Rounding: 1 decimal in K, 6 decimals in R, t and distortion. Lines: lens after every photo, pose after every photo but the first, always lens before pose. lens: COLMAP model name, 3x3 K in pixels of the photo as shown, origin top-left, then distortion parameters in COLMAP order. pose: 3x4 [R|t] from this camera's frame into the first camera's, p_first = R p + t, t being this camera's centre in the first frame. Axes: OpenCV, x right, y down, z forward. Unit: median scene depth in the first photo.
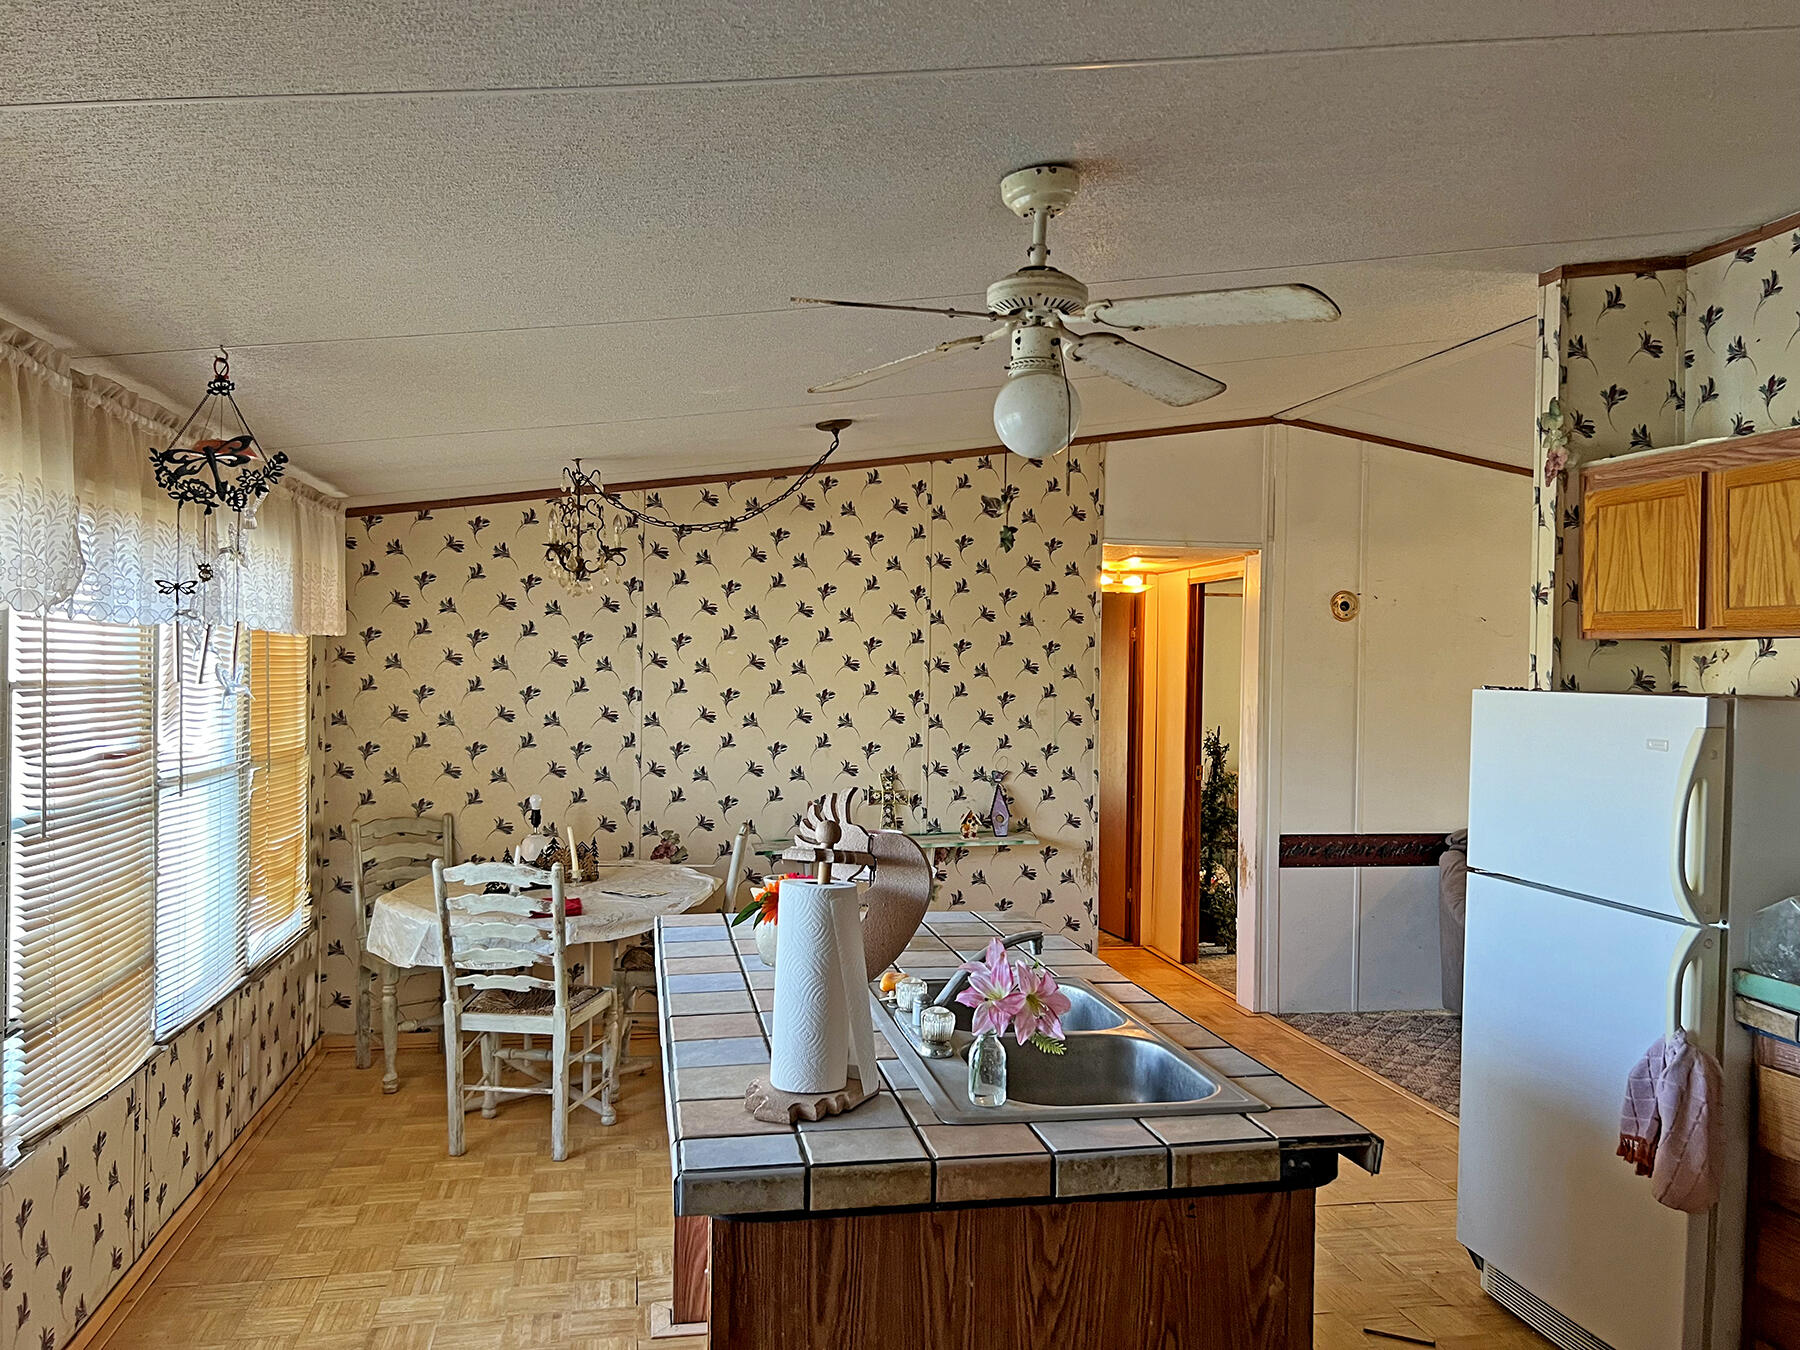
lens RADIAL K [[1354.7, 0, 889.4], [0, 1354.7, 682.8], [0, 0, 1]] dist [0.047588, -0.063333]
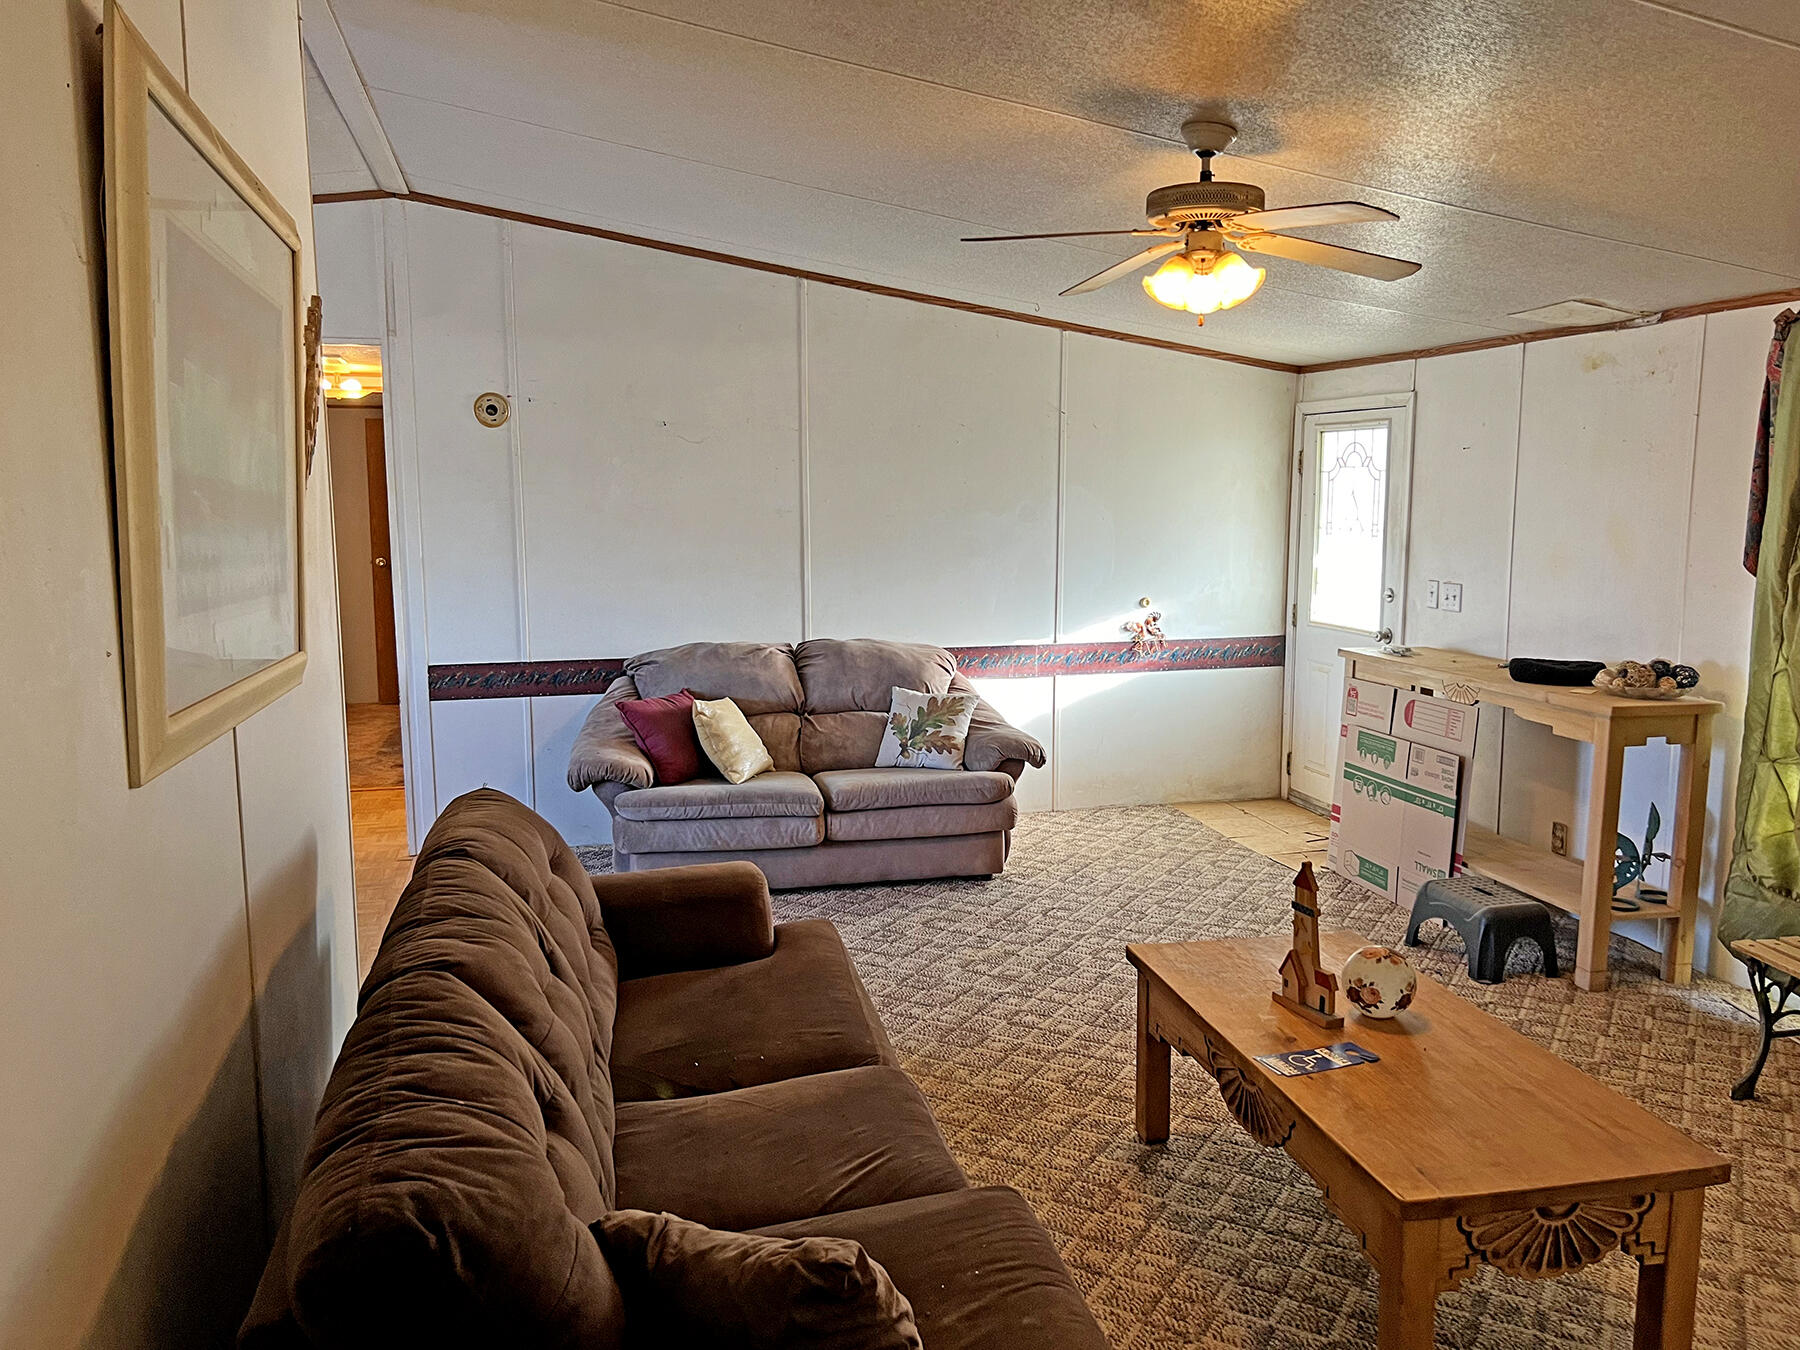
lens RADIAL K [[1354.7, 0, 886.4], [0, 1354.7, 666.4], [0, 0, 1]] dist [0.047588, -0.063333]
pose [[0.997020, -0.030117, 0.071025, 0.525013], [0.021110, 0.992019, 0.124312, 0.005241], [-0.074202, -0.122442, 0.989698, 0.072943]]
